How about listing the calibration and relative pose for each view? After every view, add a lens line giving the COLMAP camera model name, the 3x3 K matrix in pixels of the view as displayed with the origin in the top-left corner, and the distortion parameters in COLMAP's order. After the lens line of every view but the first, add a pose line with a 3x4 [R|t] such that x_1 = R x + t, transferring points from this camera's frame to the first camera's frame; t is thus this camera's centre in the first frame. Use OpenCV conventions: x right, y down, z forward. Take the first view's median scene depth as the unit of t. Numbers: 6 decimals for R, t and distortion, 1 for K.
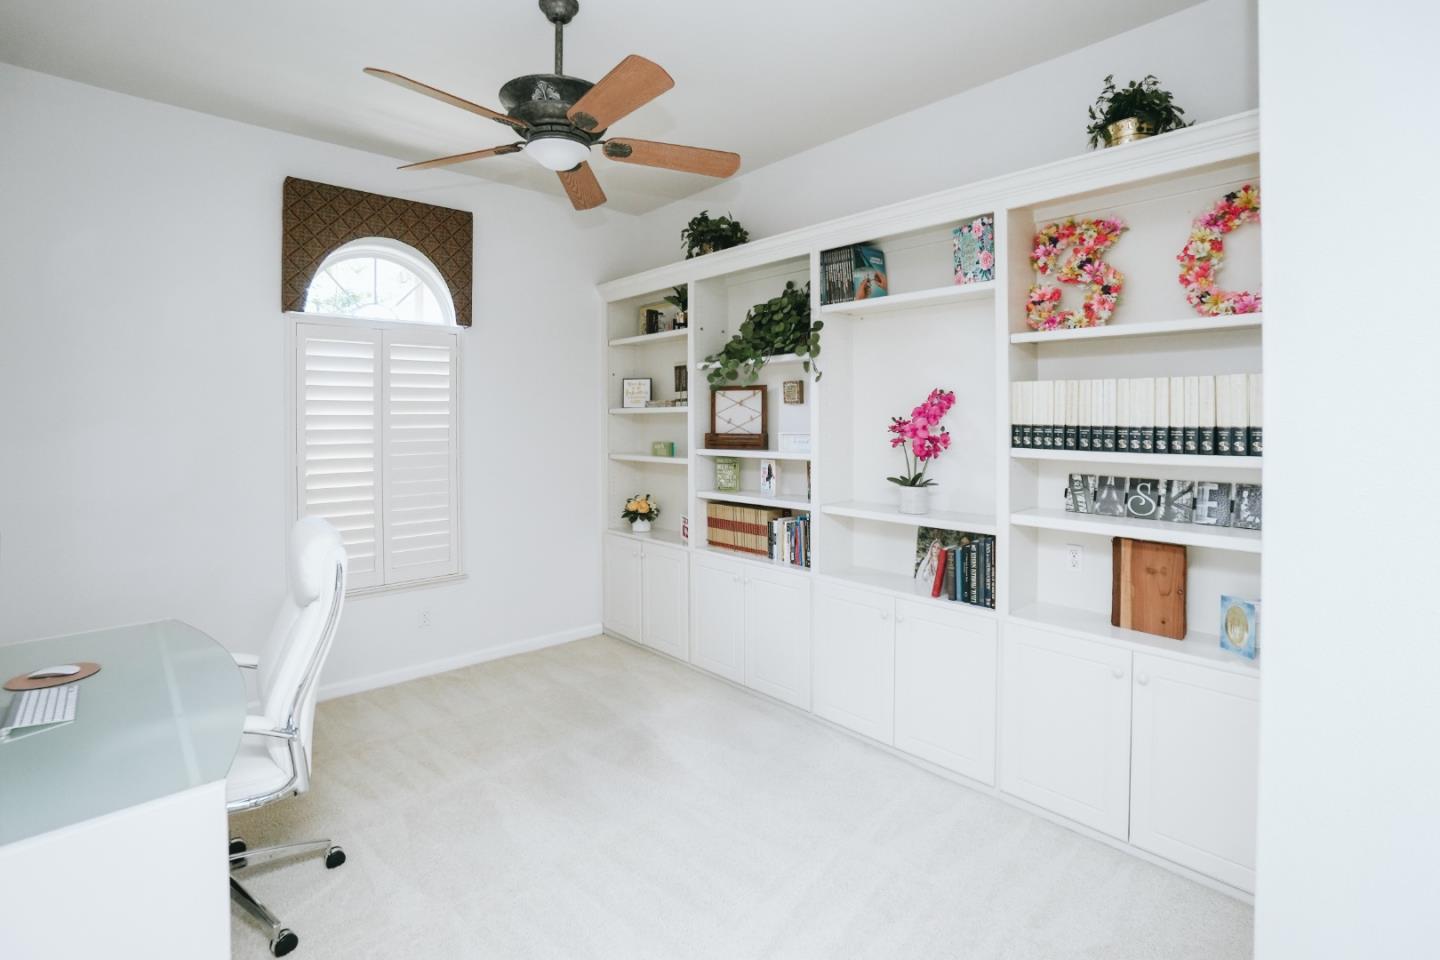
lens RADIAL K [[686.0, 0, 718.6], [0, 686.0, 411.9], [0, 0, 1]] dist [-0.001469, 0.027943]
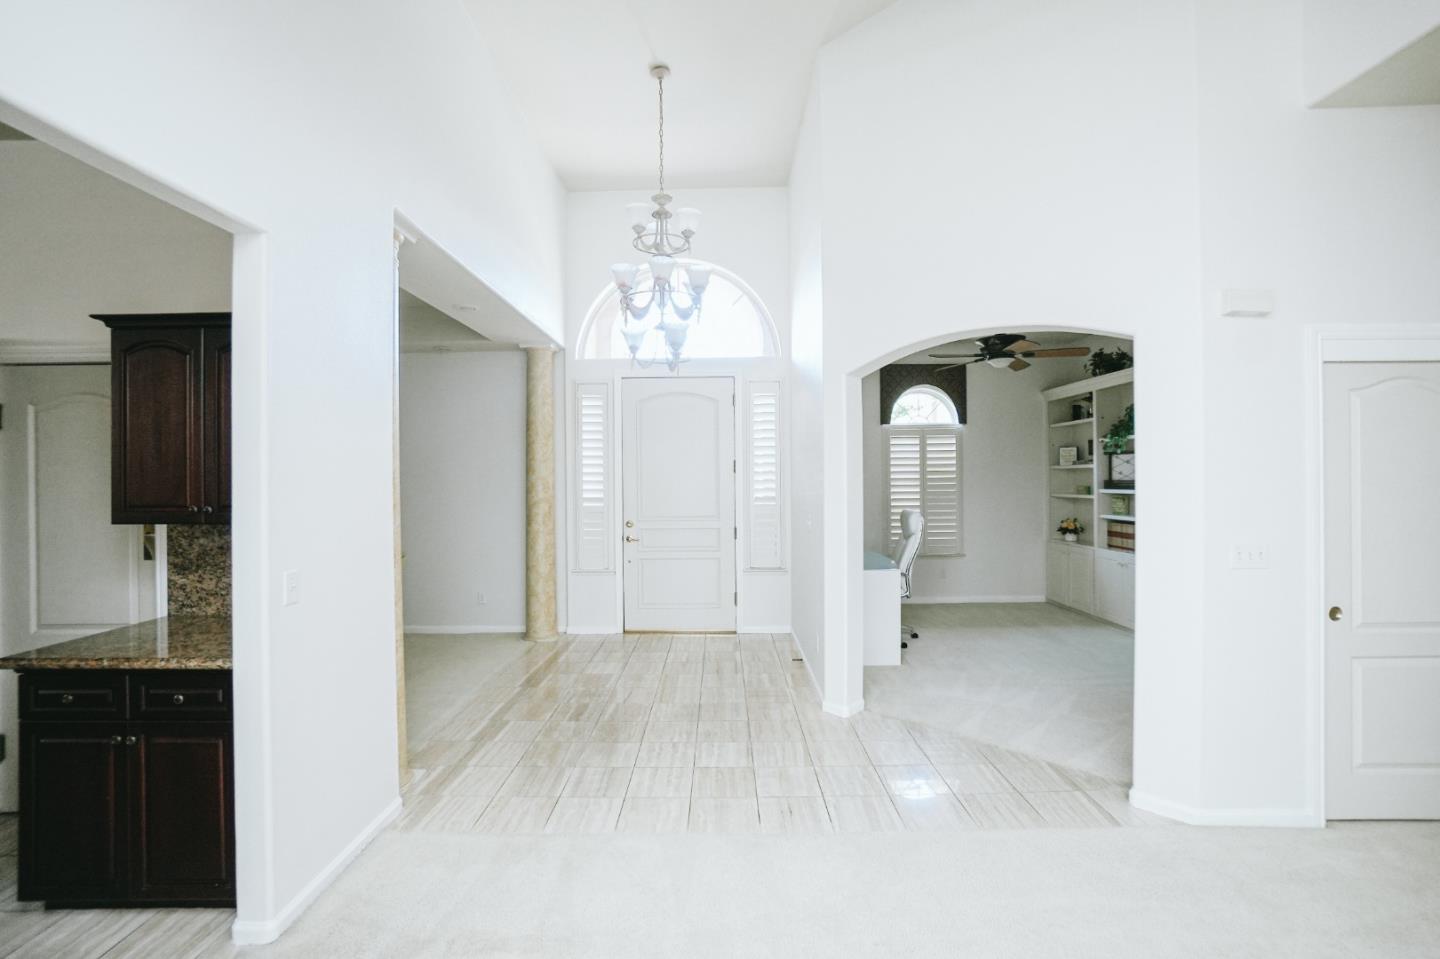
lens RADIAL K [[666.5, 0, 720.0], [0, 666.5, 479.5], [0, 0, 1]] dist [-0.062137, 0.025695]
pose [[0.758482, -0.001971, -0.651690, 0.308214], [0.014335, 0.999804, 0.013660, -0.005446], [0.651536, -0.019703, 0.758362, -0.821496]]
